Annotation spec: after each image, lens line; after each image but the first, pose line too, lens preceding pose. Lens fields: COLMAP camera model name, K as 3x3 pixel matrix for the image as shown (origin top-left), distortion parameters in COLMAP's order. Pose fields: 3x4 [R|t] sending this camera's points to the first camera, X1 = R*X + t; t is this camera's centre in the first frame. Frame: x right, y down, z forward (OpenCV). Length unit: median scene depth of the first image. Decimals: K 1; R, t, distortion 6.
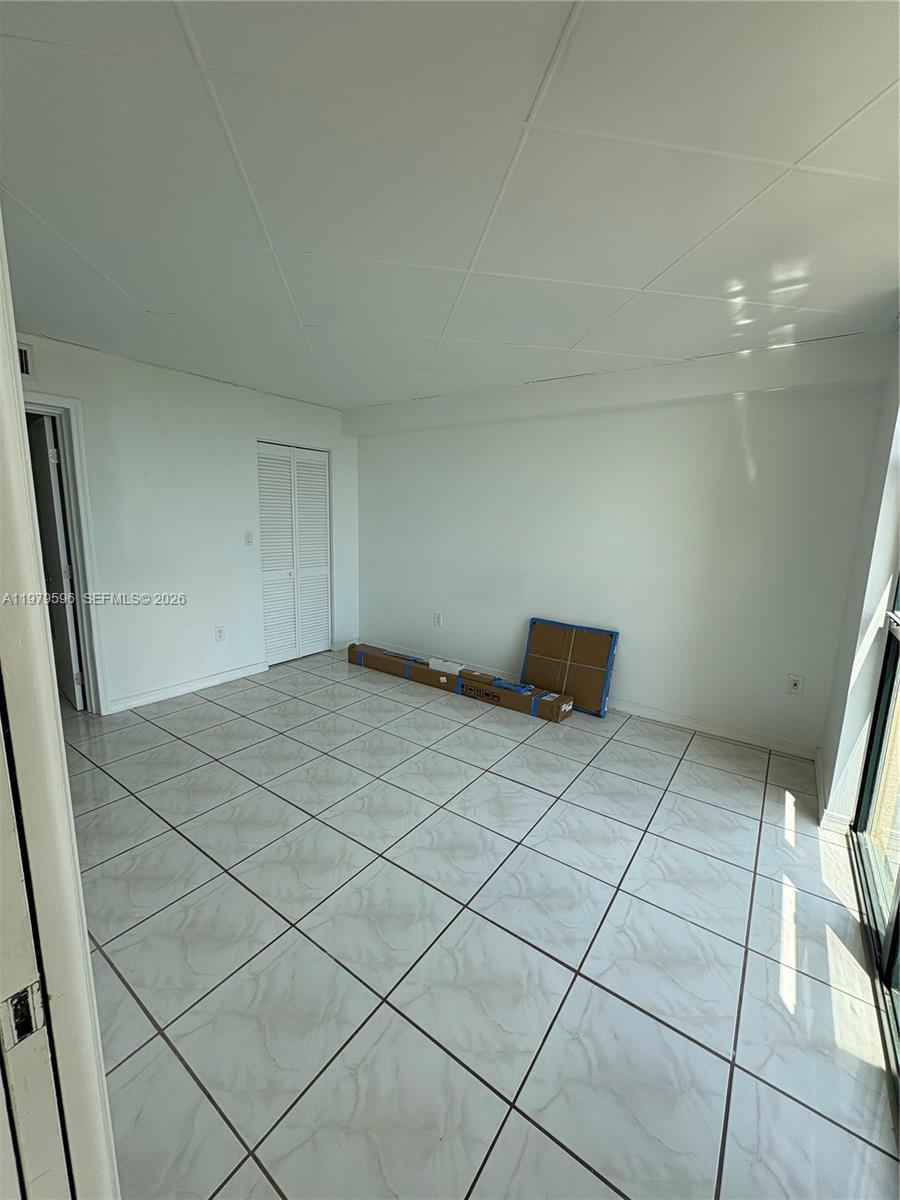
lens RADIAL K [[476.4, 0, 442.3], [0, 476.4, 597.7], [0, 0, 1]] dist [0.002100, 0.000724]
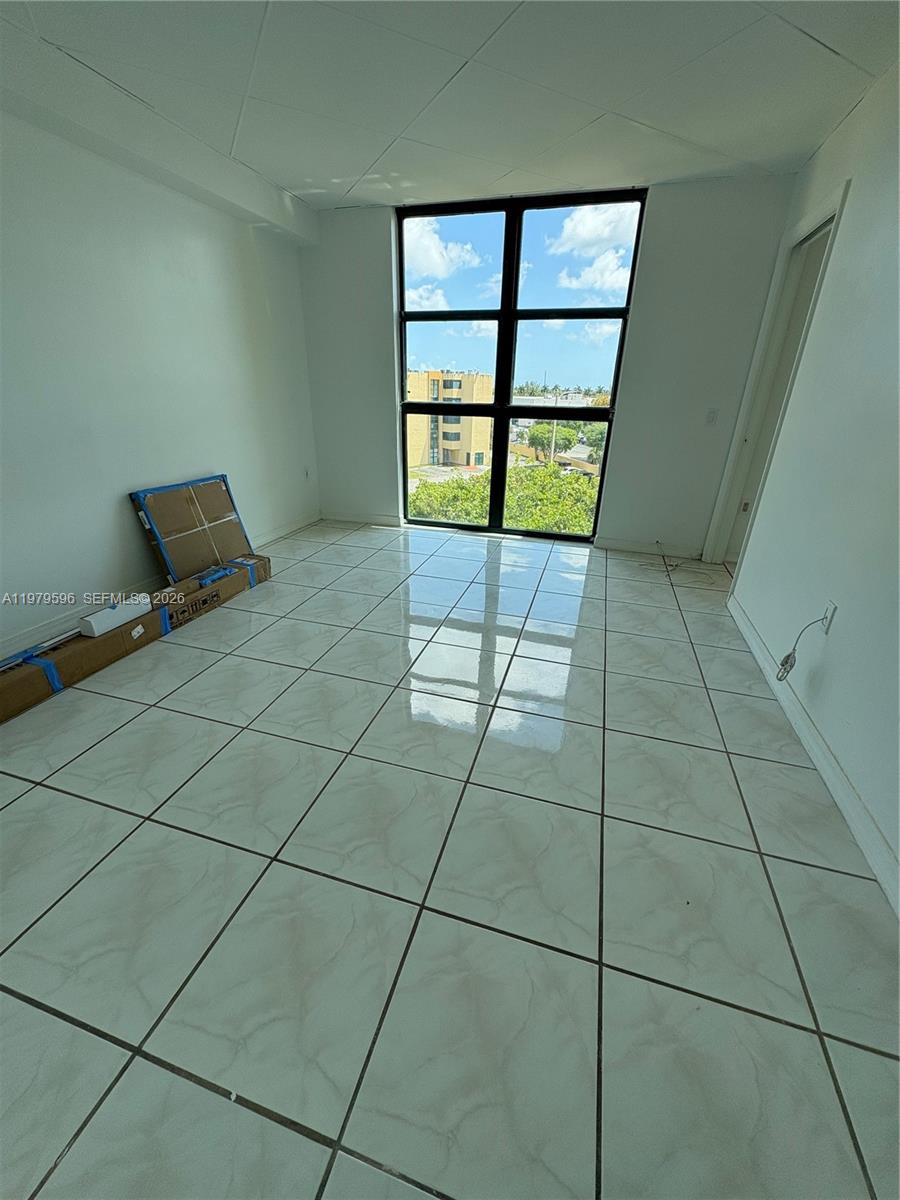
lens RADIAL K [[476.4, 0, 469.9], [0, 476.4, 588.5], [0, 0, 1]] dist [0.002100, 0.000724]
pose [[-0.360211, -0.386139, 0.849202, -1.356452], [0.139113, 0.877898, 0.458196, -0.181150], [-0.922440, 0.283182, -0.262511, 1.699536]]
